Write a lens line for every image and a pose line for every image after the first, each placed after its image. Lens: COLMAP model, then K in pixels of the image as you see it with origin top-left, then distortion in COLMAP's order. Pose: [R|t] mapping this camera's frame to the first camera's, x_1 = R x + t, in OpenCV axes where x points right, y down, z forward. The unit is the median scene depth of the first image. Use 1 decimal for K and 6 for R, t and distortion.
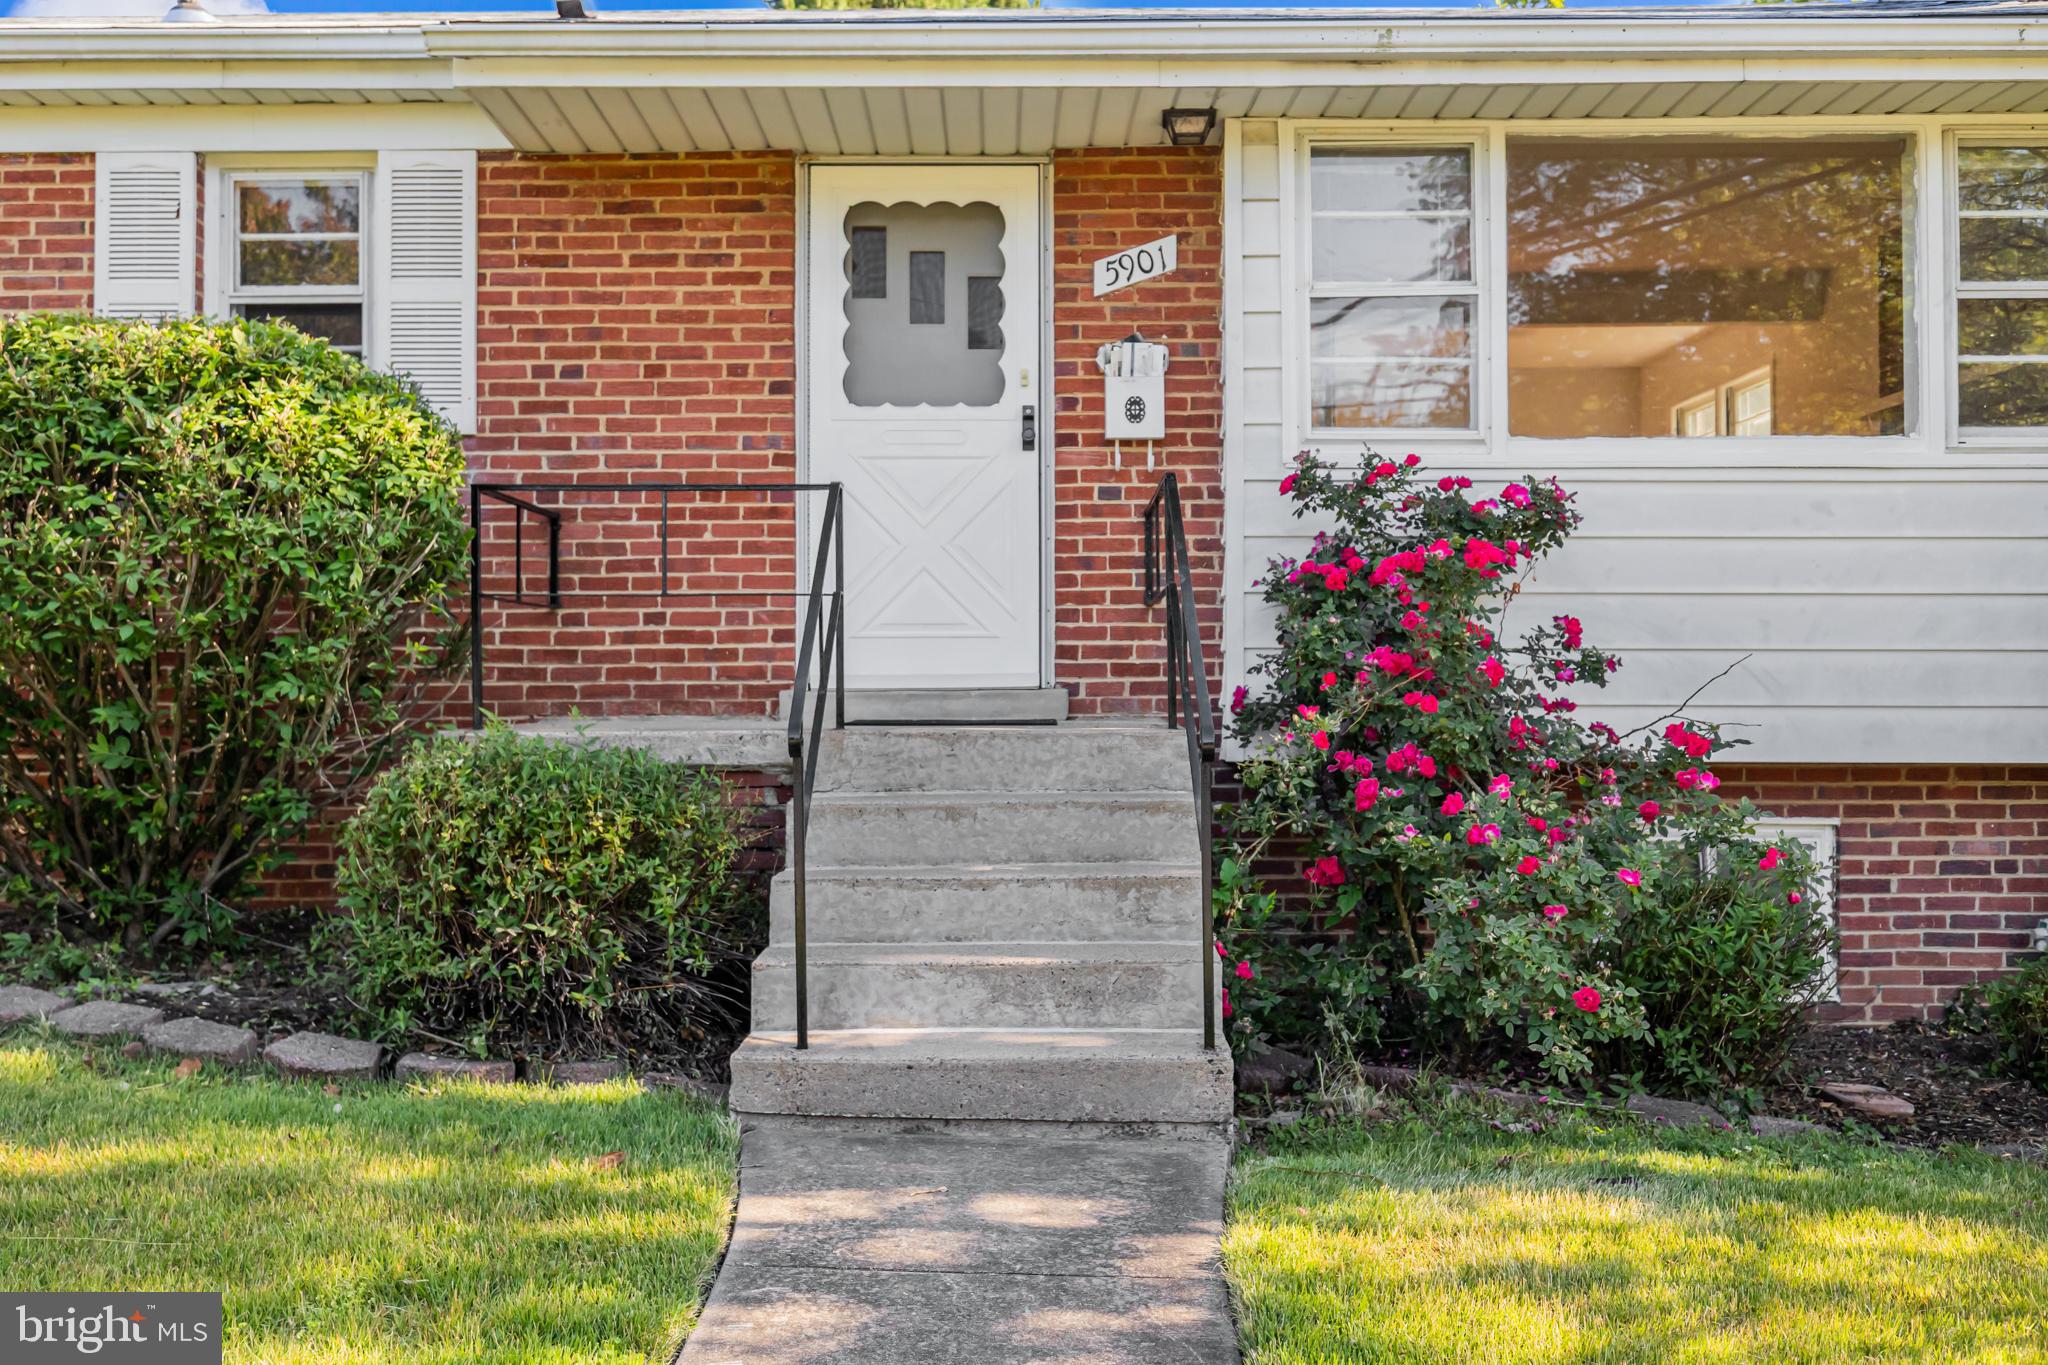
lens RADIAL K [[1724.5, 0, 1017.3], [0, 1724.5, 677.2], [0, 0, 1]] dist [-0.002374, 0.005454]
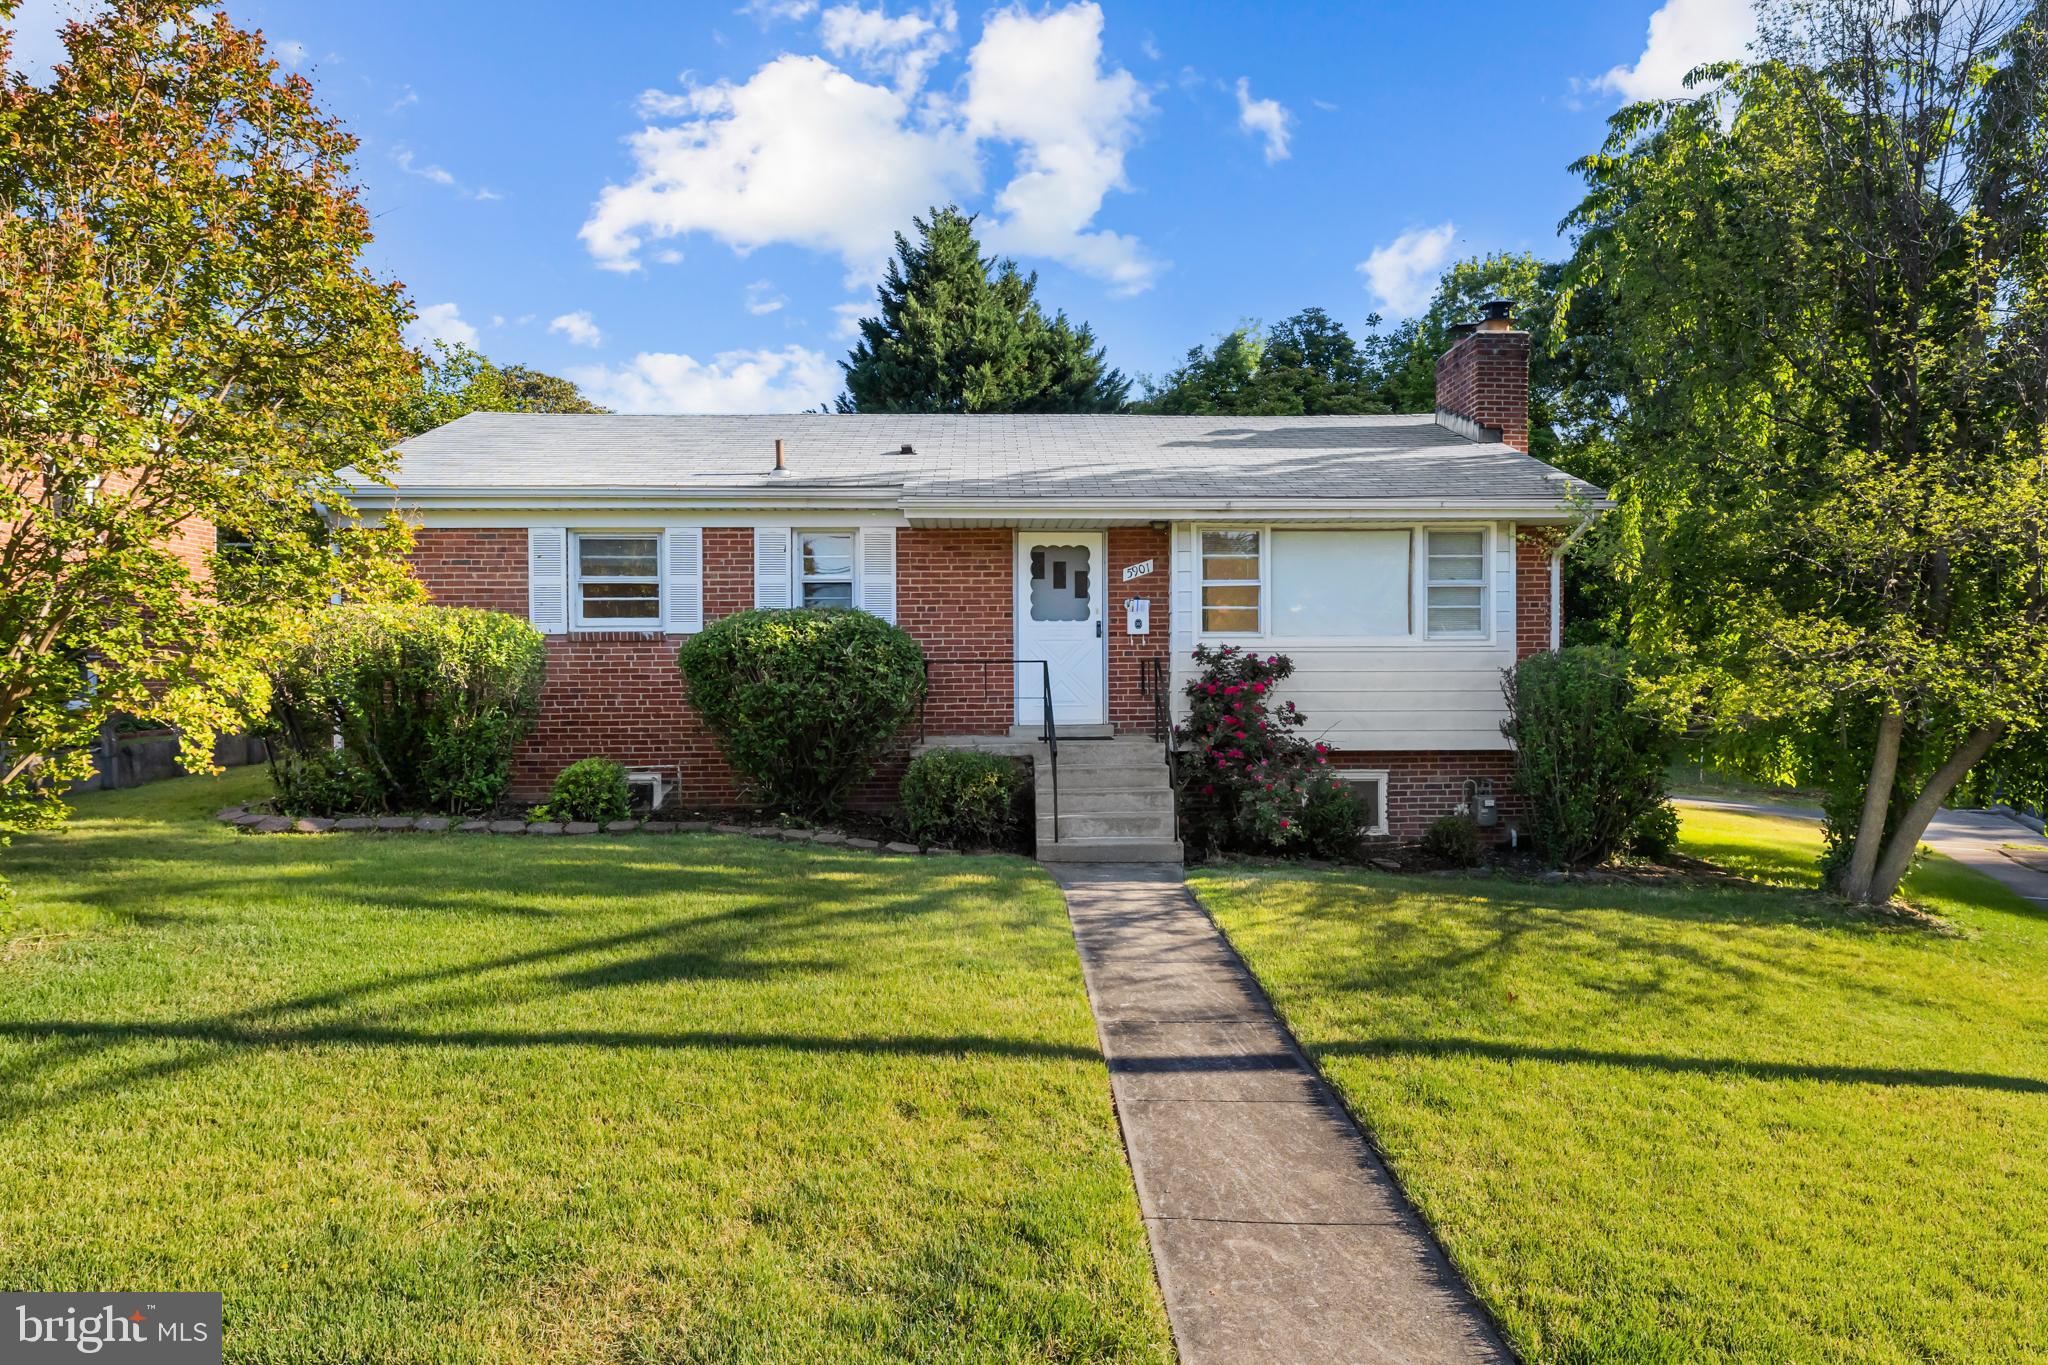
lens RADIAL K [[1165.6, 0, 1029.2], [0, 1165.6, 689.2], [0, 0, 1]] dist [-0.001471, -0.000051]
pose [[0.999224, -0.004047, 0.039171, -0.187183], [0.003234, 0.999778, 0.020801, -0.093308], [-0.039246, -0.020659, 0.999016, -0.895776]]
